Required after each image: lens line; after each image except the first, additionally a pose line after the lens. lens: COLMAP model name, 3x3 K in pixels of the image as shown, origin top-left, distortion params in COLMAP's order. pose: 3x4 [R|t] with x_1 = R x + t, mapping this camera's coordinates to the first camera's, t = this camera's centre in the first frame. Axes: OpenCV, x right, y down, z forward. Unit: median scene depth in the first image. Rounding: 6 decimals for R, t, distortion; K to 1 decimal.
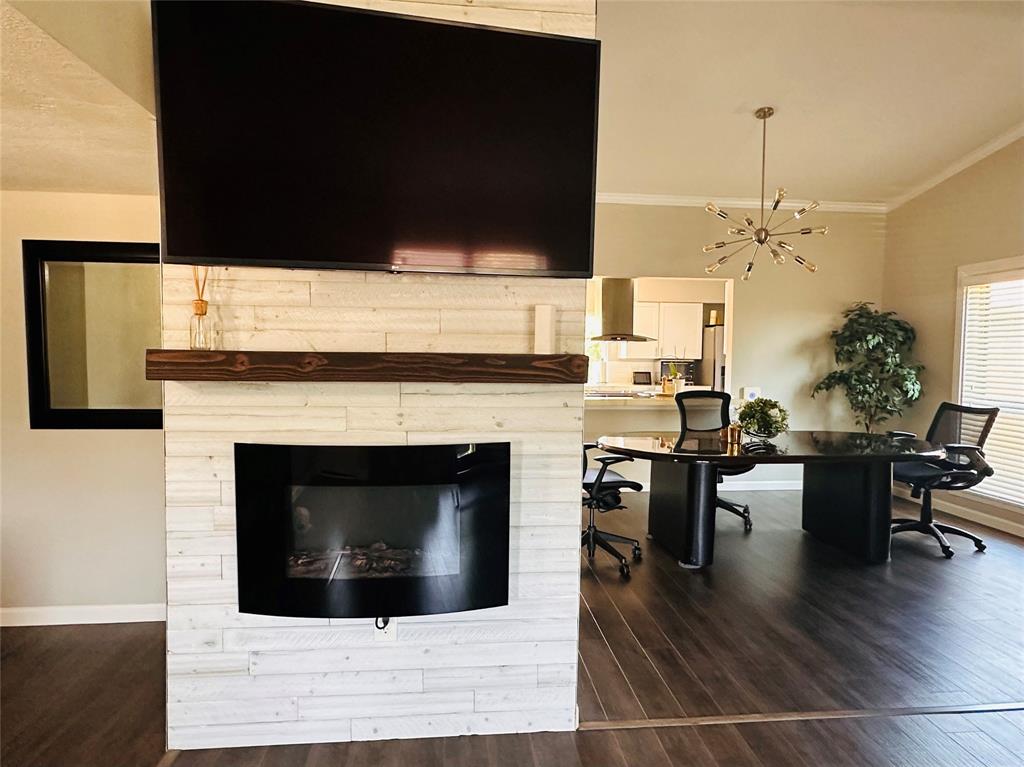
lens RADIAL K [[612.7, 0, 509.9], [0, 612.7, 390.9], [0, 0, 1]] dist [-0.017071, 0.002274]
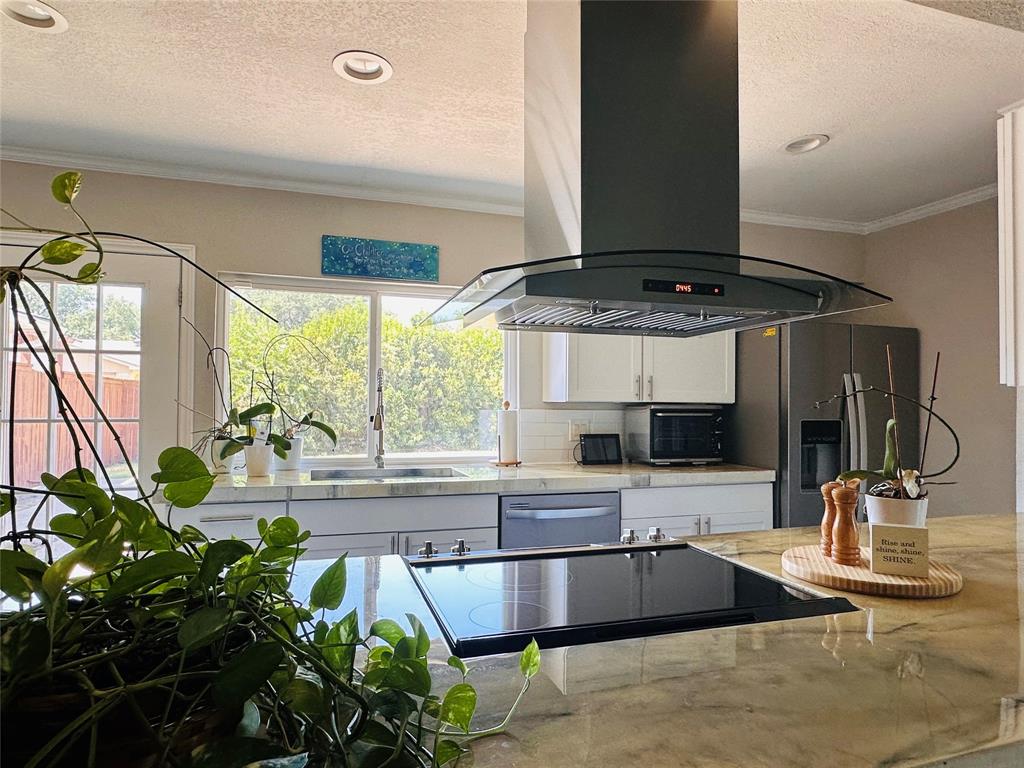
lens RADIAL K [[612.7, 0, 507.8], [0, 612.7, 384.9], [0, 0, 1]] dist [-0.017071, 0.002274]
pose [[0.978228, -0.000018, 0.207533, 0.273829], [0.016421, 0.996871, -0.077318, -0.133971], [-0.206882, 0.079043, 0.975168, 2.429548]]
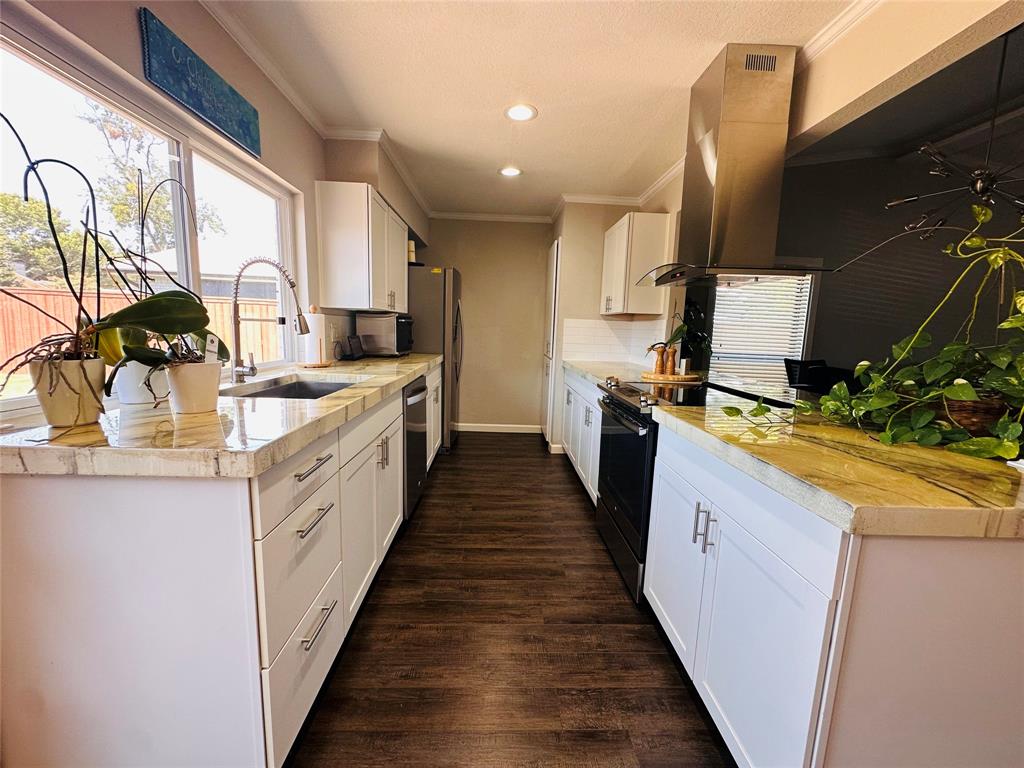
lens RADIAL K [[408.9, 0, 510.5], [0, 408.9, 385.0], [0, 0, 1]] dist [-0.003549, 0.001879]
pose [[0.069367, -0.147196, 0.986672, -0.513882], [0.022612, 0.989032, 0.145958, -0.148552], [-0.997335, 0.012186, 0.071935, 3.400099]]
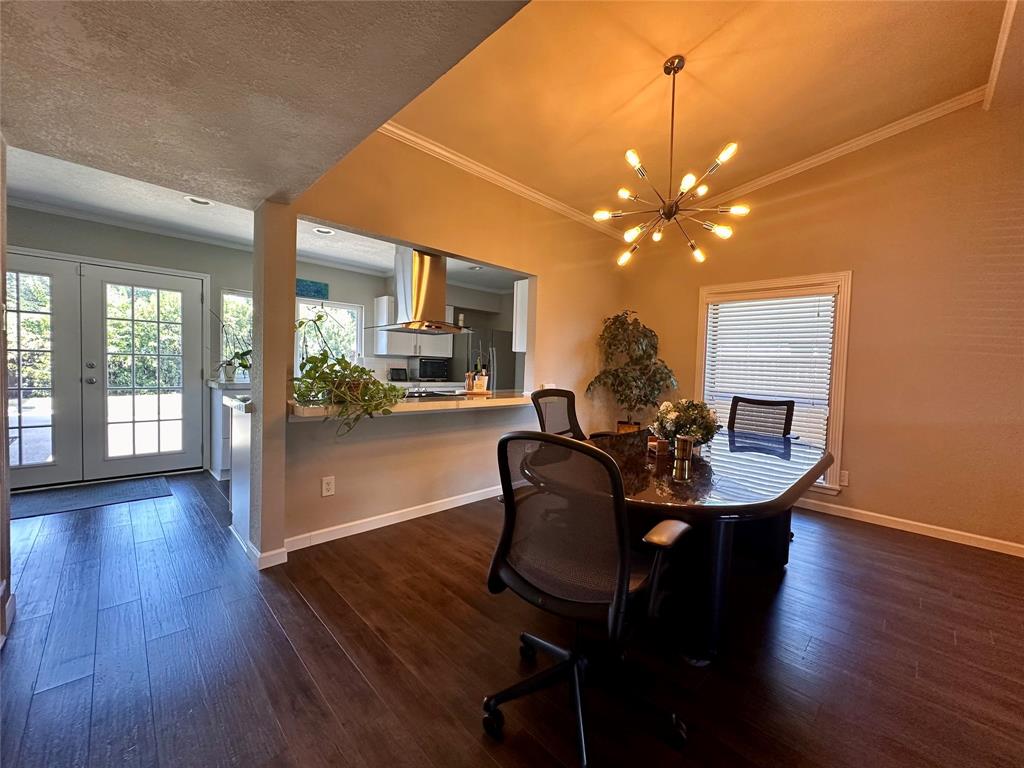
lens RADIAL K [[408.9, 0, 512.9], [0, 408.9, 384.1], [0, 0, 1]] dist [-0.003549, 0.001879]
pose [[0.775460, -0.015881, 0.631197, -0.258853], [0.013964, 0.999870, 0.008001, -0.033348], [-0.631243, 0.002610, 0.775581, 1.435905]]
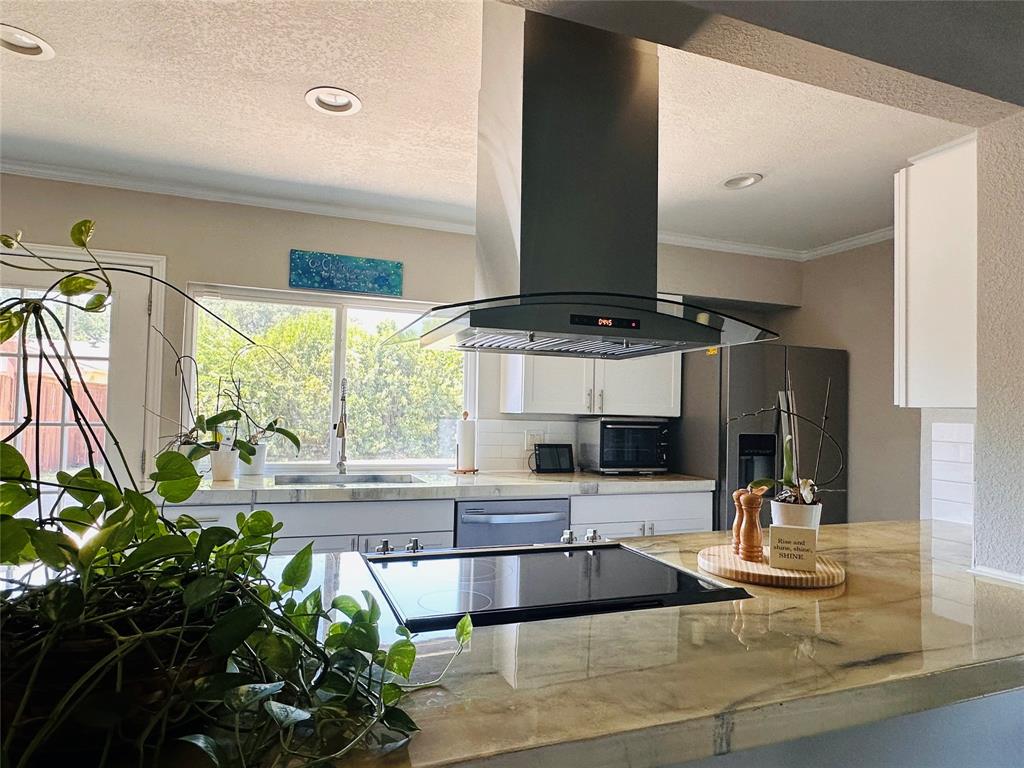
lens RADIAL K [[612.7, 0, 504.8], [0, 612.7, 386.5], [0, 0, 1]] dist [-0.017071, 0.002274]
pose [[0.965940, 0.019712, 0.258015, 0.273161], [0.003163, 0.996120, -0.087946, -0.135423], [-0.258748, 0.085766, 0.962130, 2.343792]]
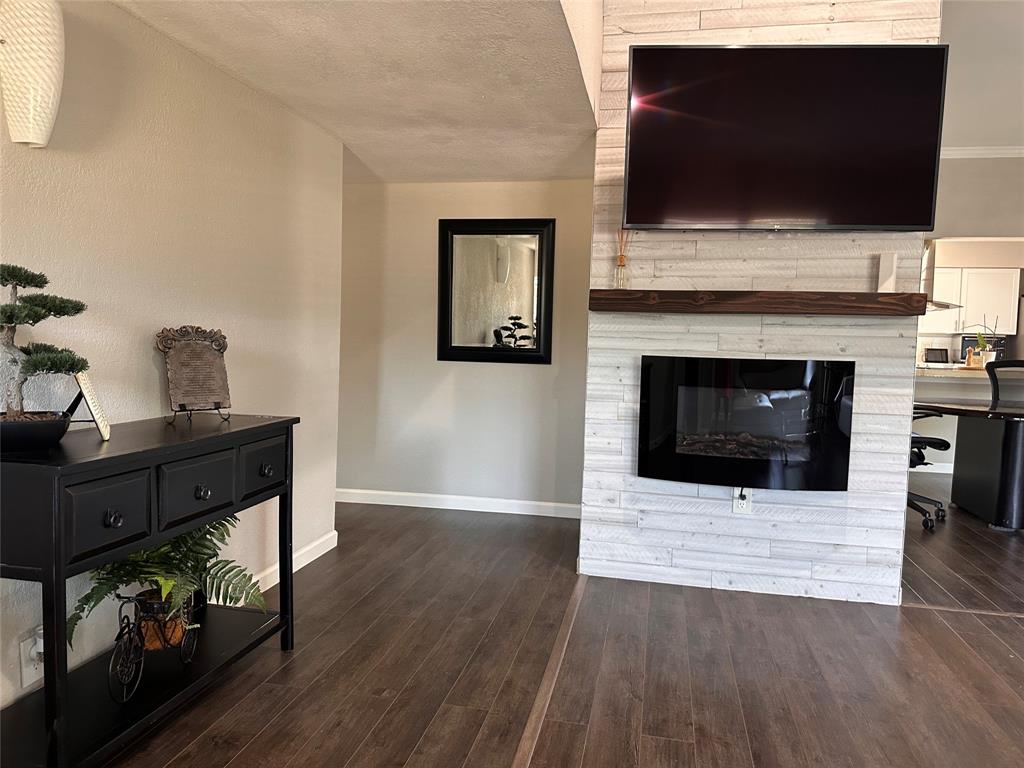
lens RADIAL K [[697.4, 0, 502.0], [0, 697.4, 377.2], [0, 0, 1]] dist [0.009119, -0.031193]
pose [[0.947393, 0.032443, -0.318425, -0.222553], [-0.035113, 0.999380, -0.002649, 0.139626], [0.318141, 0.013691, 0.947944, -0.586375]]
